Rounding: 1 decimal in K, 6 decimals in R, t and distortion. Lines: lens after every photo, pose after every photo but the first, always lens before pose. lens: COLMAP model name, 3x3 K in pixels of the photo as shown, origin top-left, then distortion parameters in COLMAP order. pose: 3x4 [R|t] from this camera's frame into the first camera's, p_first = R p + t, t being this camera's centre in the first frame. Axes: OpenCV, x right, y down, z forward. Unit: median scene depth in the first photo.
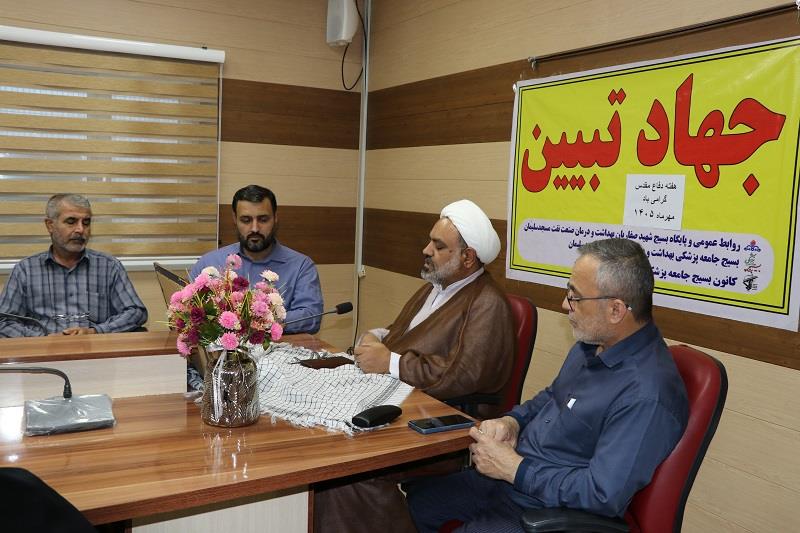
lens RADIAL K [[719.7, 0, 406.6], [0, 719.7, 273.8], [0, 0, 1]] dist [-0.095560, 0.063352]
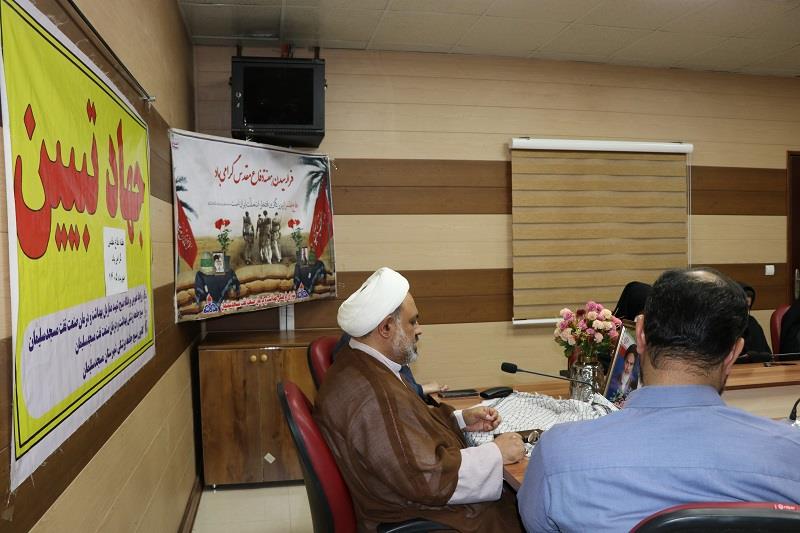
lens RADIAL K [[658.7, 0, 398.7], [0, 658.7, 271.5], [0, 0, 1]] dist [-0.180419, 0.150436]
pose [[-0.945905, -0.041144, 0.321823, -0.176588], [0.010874, 0.987349, 0.158190, -0.184427], [-0.324260, 0.153133, -0.933491, 1.438607]]
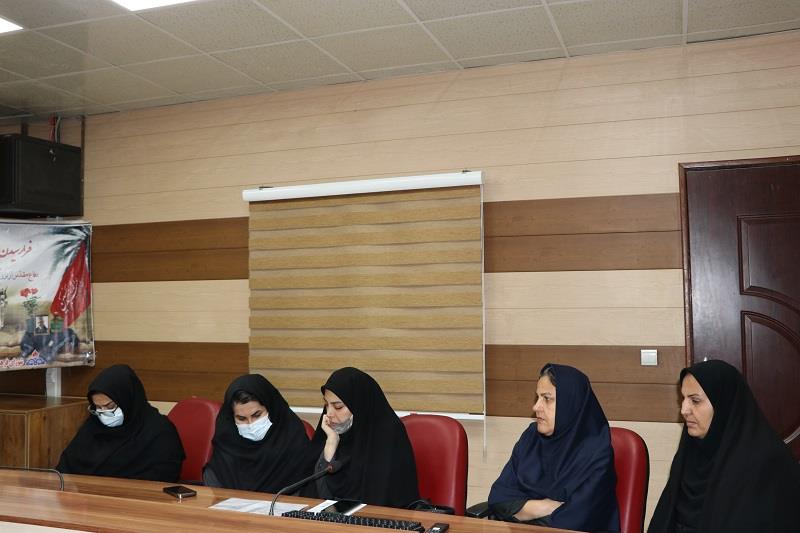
lens RADIAL K [[737.8, 0, 397.8], [0, 737.8, 274.9], [0, 0, 1]] dist [-0.052341, 0.000000]
pose [[-0.644431, -0.001951, 0.764660, -1.243451], [0.068372, 0.995844, 0.060163, -0.147014], [-0.761600, 0.091052, -0.641619, 0.611203]]
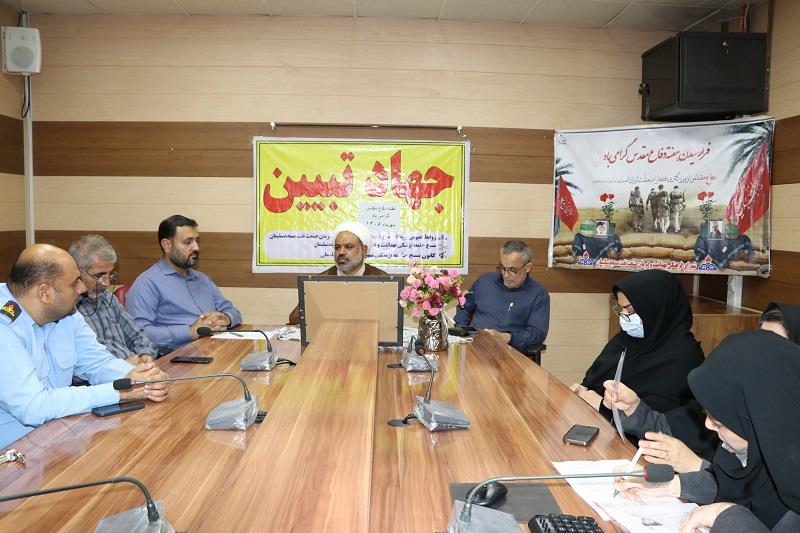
lens RADIAL K [[658.7, 0, 399.4], [0, 658.7, 273.5], [0, 0, 1]] dist [-0.180419, 0.150436]
pose [[0.466380, -0.109631, 0.877765, -1.020978], [0.100158, 0.992454, 0.070739, -0.065721], [-0.878896, 0.054924, 0.473841, 0.153048]]
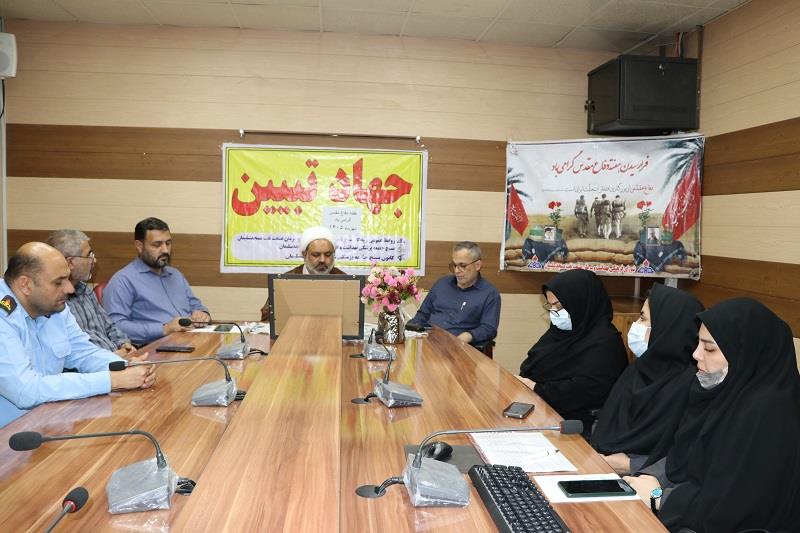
lens RADIAL K [[658.7, 0, 401.1], [0, 658.7, 271.2], [0, 0, 1]] dist [-0.180419, 0.150436]
pose [[0.409475, -0.096976, 0.907153, -1.106103], [0.088010, 0.993896, 0.066523, -0.064603], [-0.908066, 0.052599, 0.415511, 0.112725]]
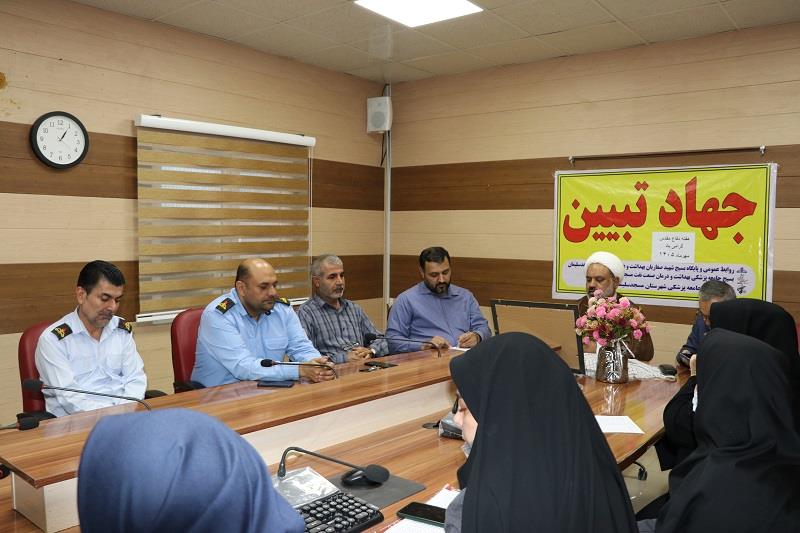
lens RADIAL K [[658.7, 0, 399.8], [0, 658.7, 277.2], [0, 0, 1]] dist [-0.180419, 0.150436]
pose [[0.932488, -0.050624, 0.357635, -0.771490], [0.065189, 0.997458, -0.028781, -0.024847], [-0.355269, 0.050152, 0.933418, -0.206039]]
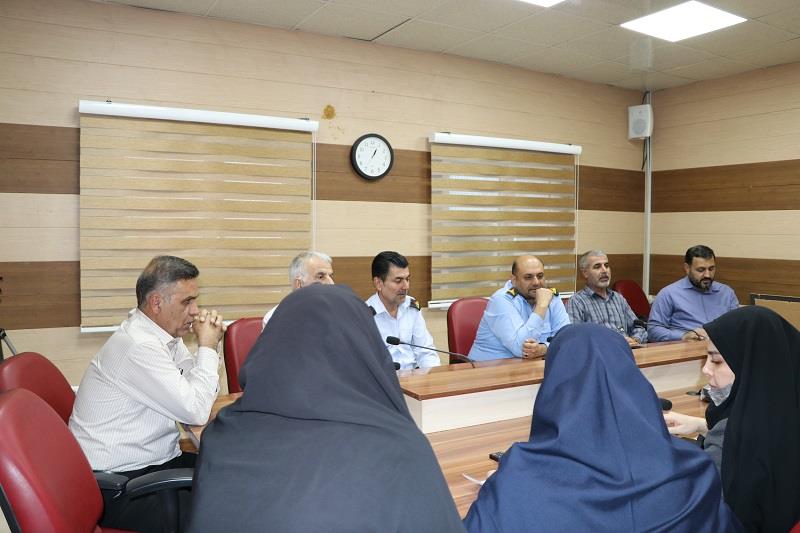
lens RADIAL K [[658.7, 0, 398.0], [0, 658.7, 273.9], [0, 0, 1]] dist [-0.180419, 0.150436]
pose [[0.999494, -0.030616, -0.008665, -0.867728], [0.030108, 0.998102, -0.053727, -0.003450], [0.010294, 0.053439, 0.998518, -0.386726]]
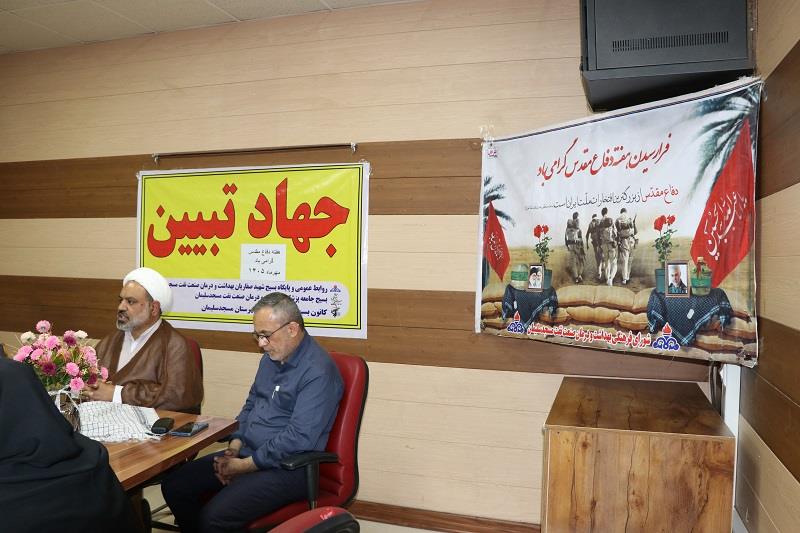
lens RADIAL K [[658.7, 0, 398.9], [0, 658.7, 271.4], [0, 0, 1]] dist [-0.180419, 0.150436]
pose [[0.743950, -0.040169, 0.667027, -0.309563], [0.088582, 0.995311, -0.038858, -0.006213], [-0.662338, 0.087995, 0.744019, -0.161296]]
